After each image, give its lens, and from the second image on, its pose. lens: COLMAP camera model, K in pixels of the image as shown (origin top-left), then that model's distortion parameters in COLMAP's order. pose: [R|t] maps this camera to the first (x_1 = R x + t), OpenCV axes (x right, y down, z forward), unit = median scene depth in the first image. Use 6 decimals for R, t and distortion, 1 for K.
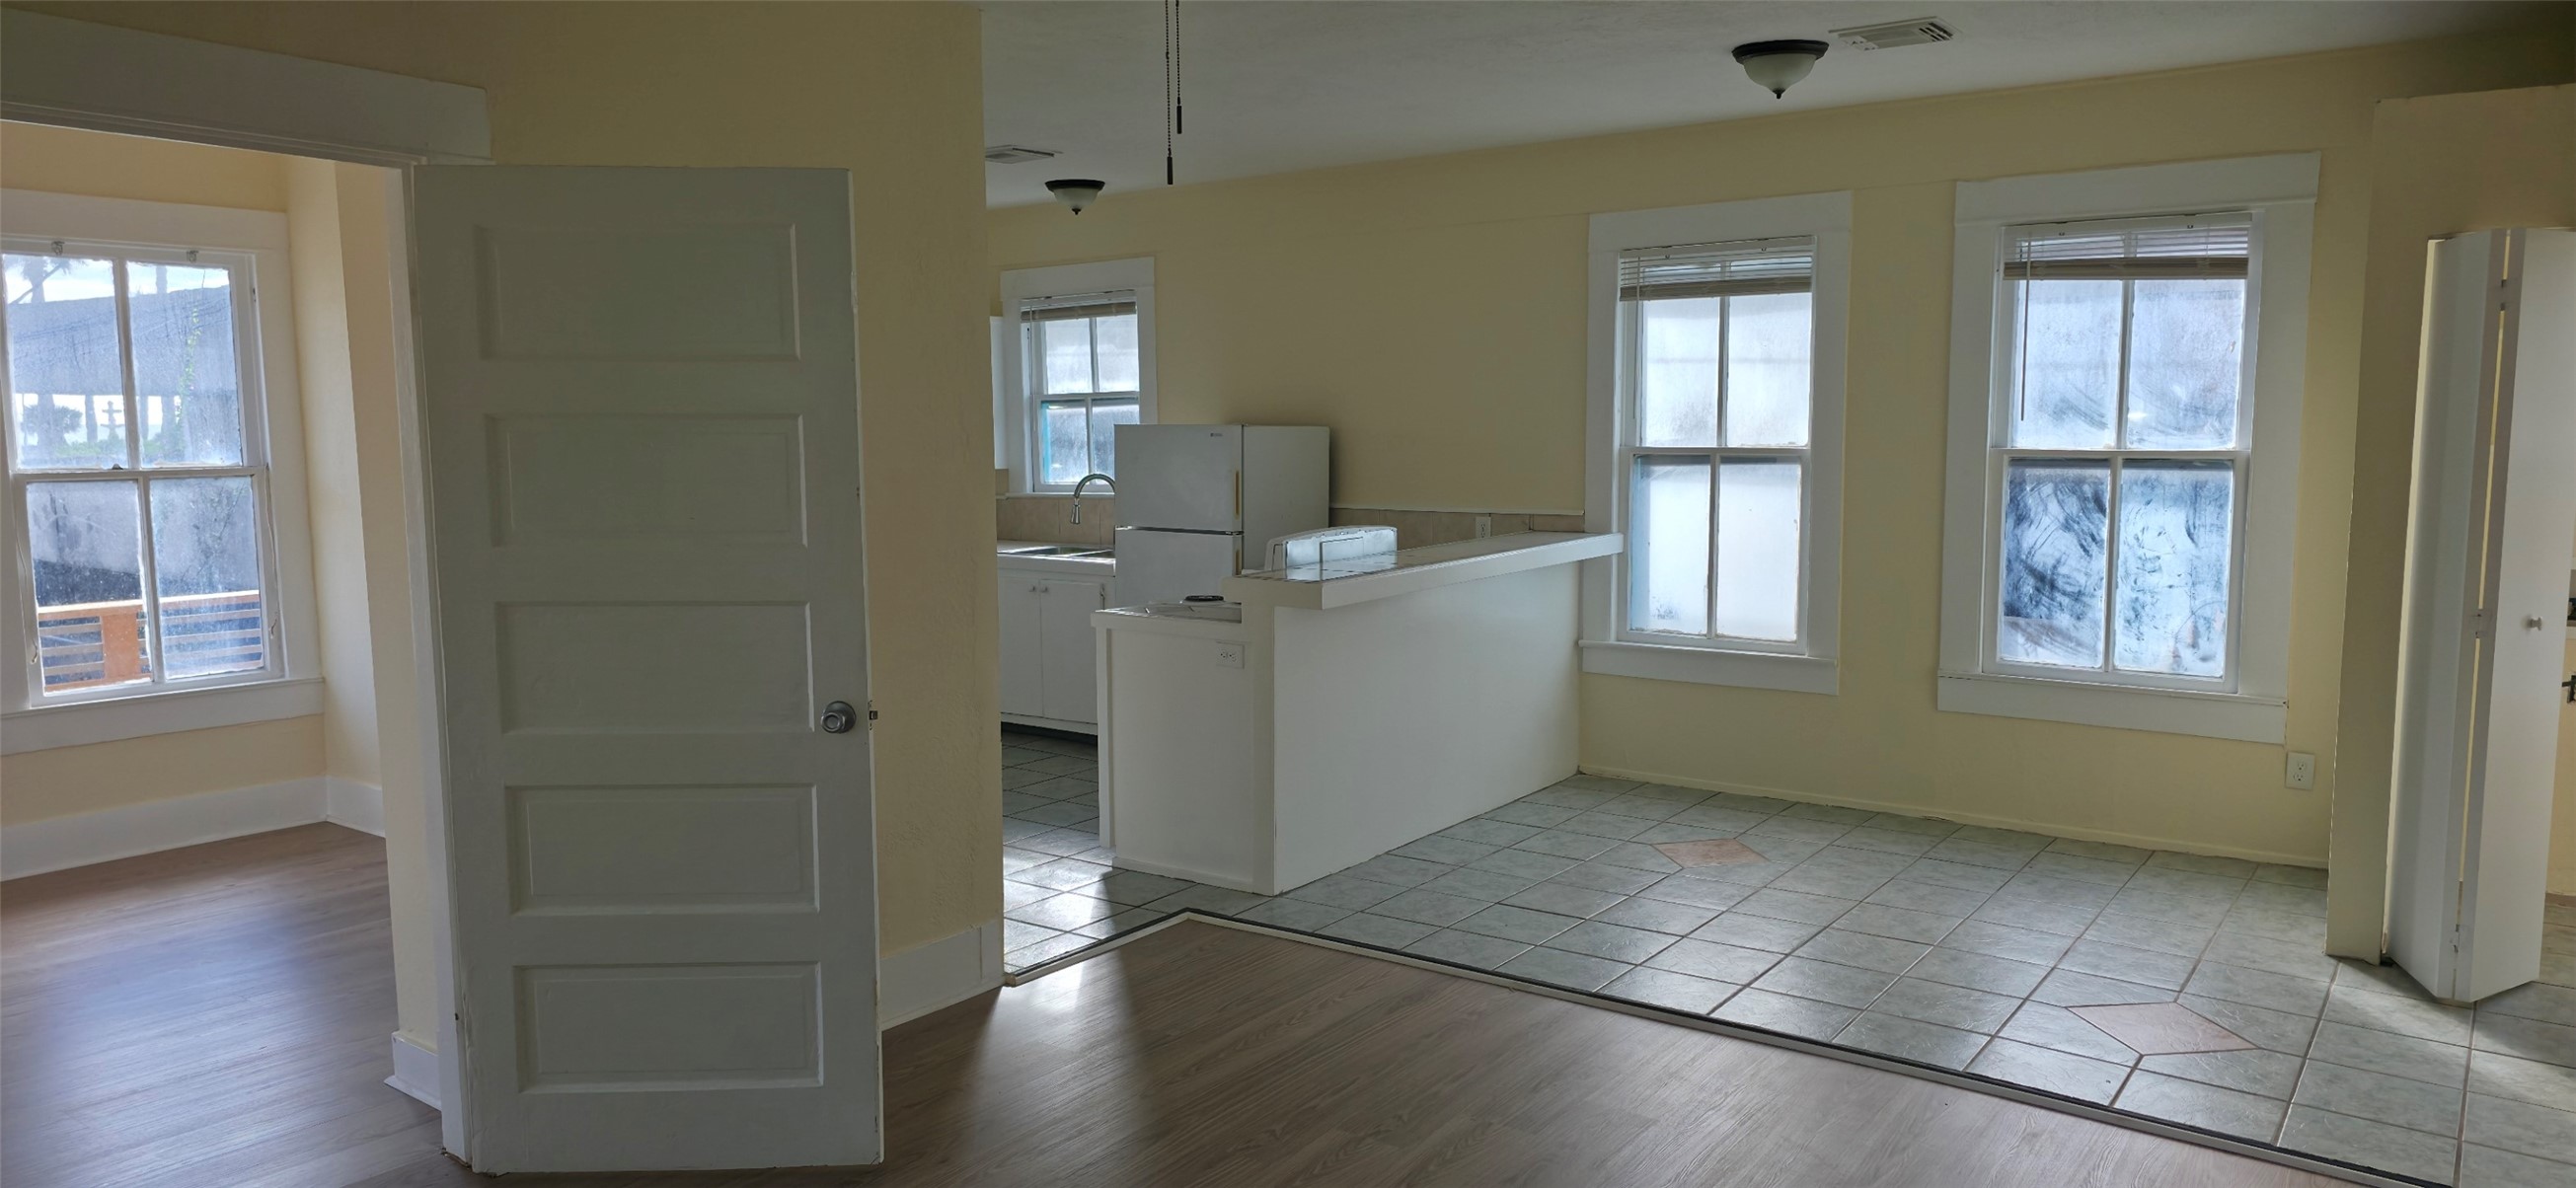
lens RADIAL K [[1678.5, 0, 1286.6], [0, 1678.5, 590.5], [0, 0, 1]] dist [0.001827, -0.002907]
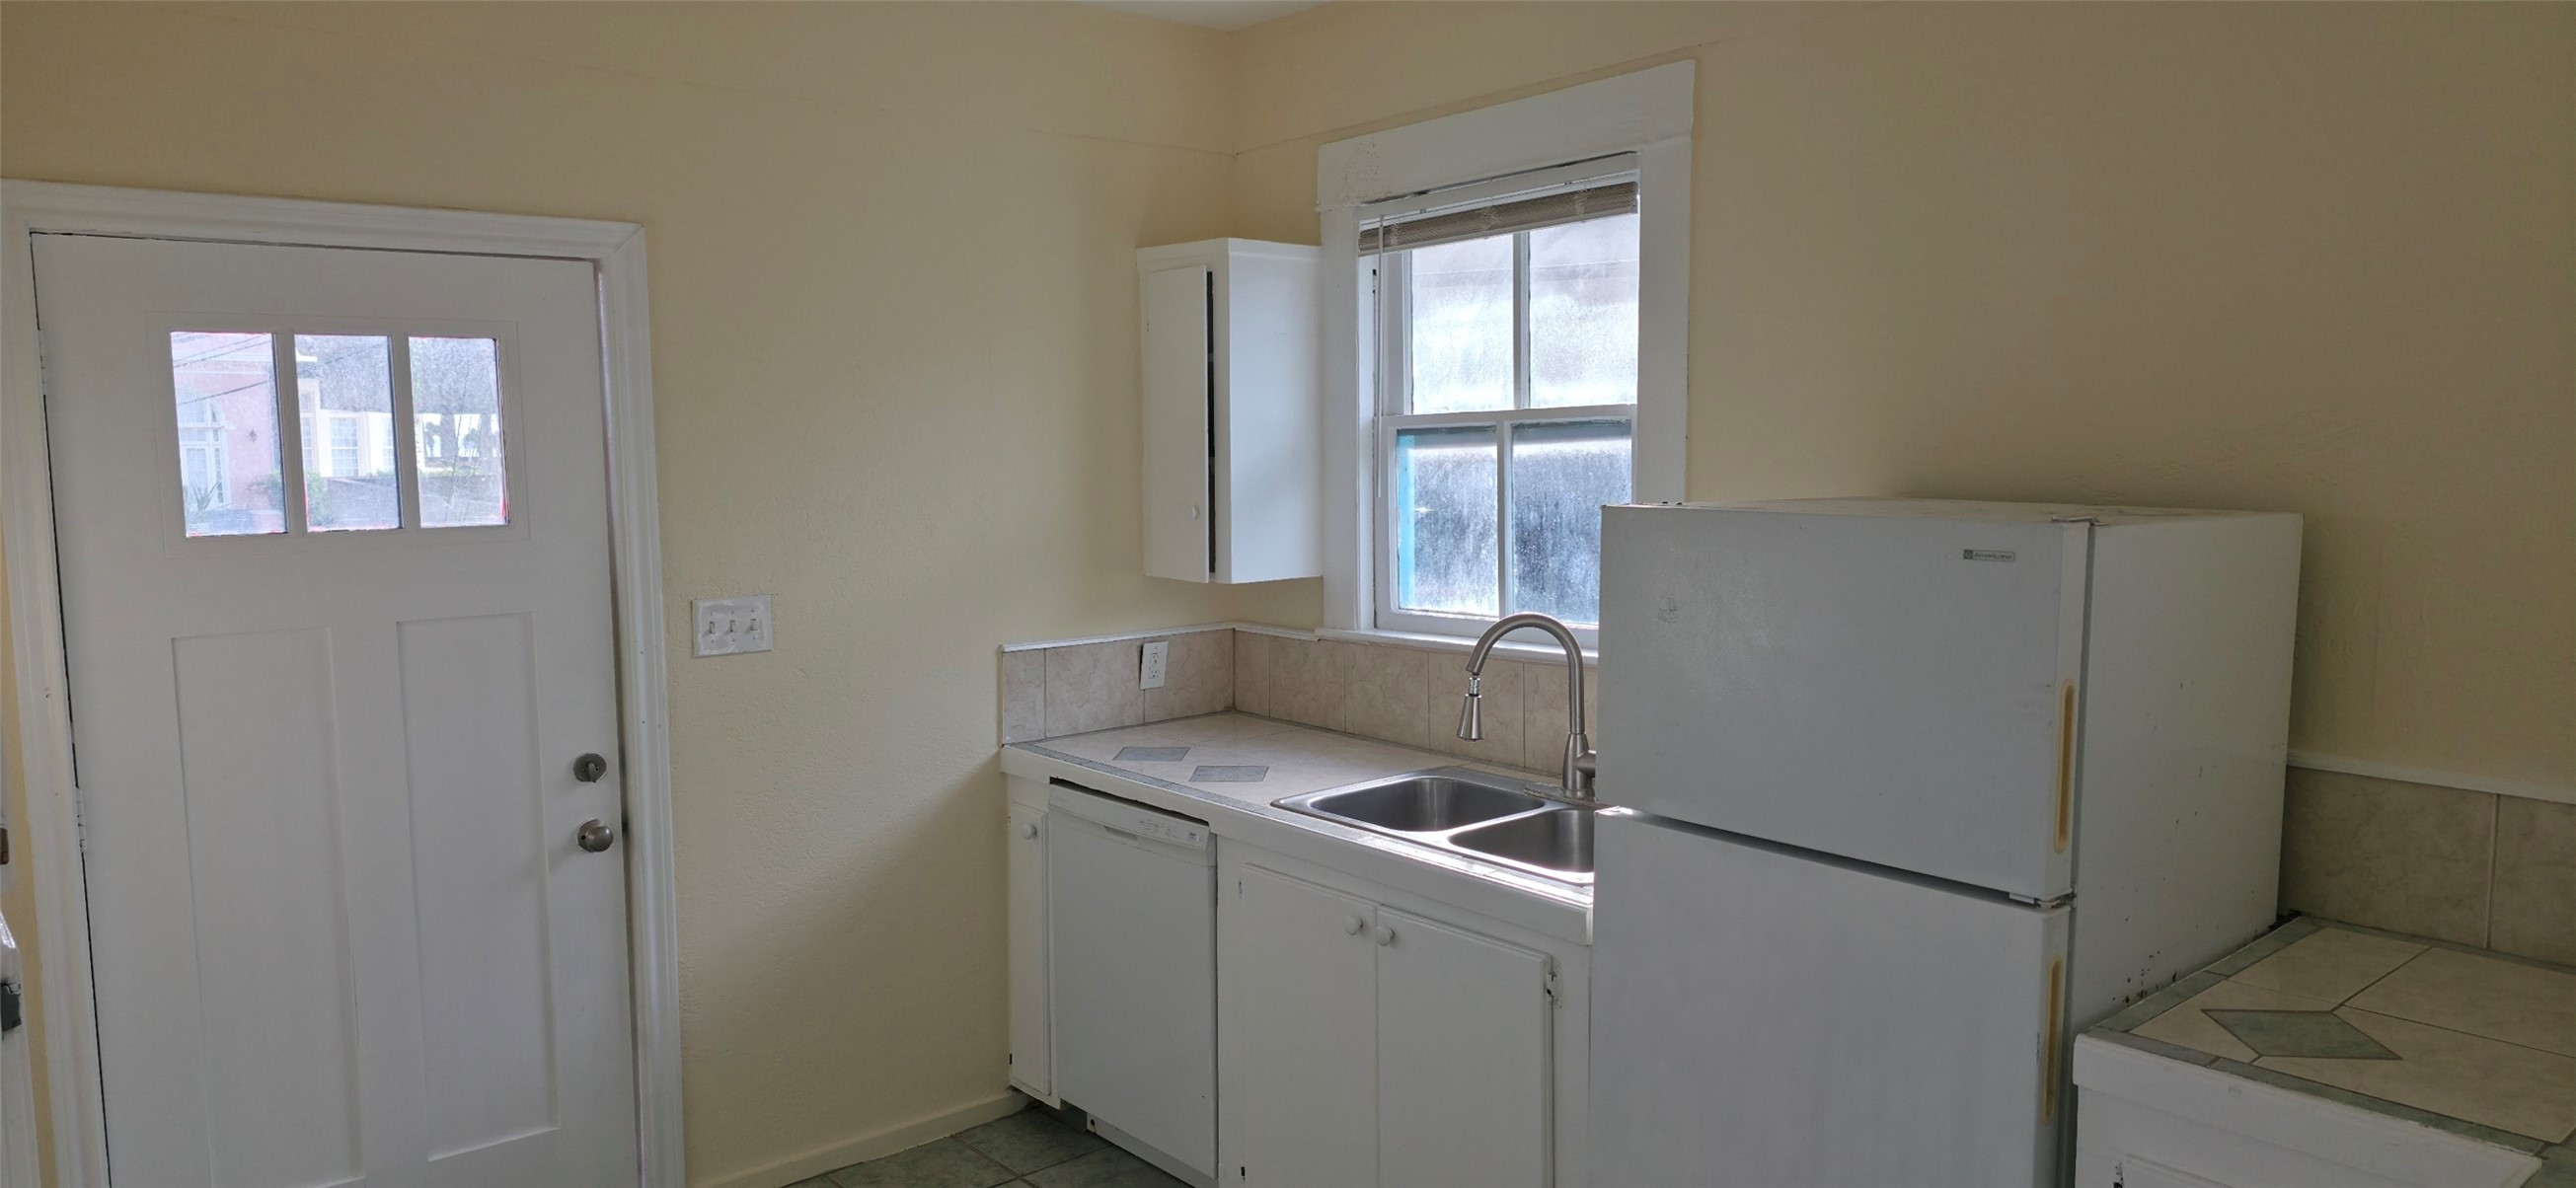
lens RADIAL K [[1678.5, 0, 1288.8], [0, 1678.5, 600.2], [0, 0, 1]] dist [0.001827, -0.002907]
pose [[0.976738, 0.028598, -0.212523, -0.079955], [-0.030720, 0.999506, -0.006689, -0.064910], [0.212227, 0.013062, 0.977133, 0.571663]]
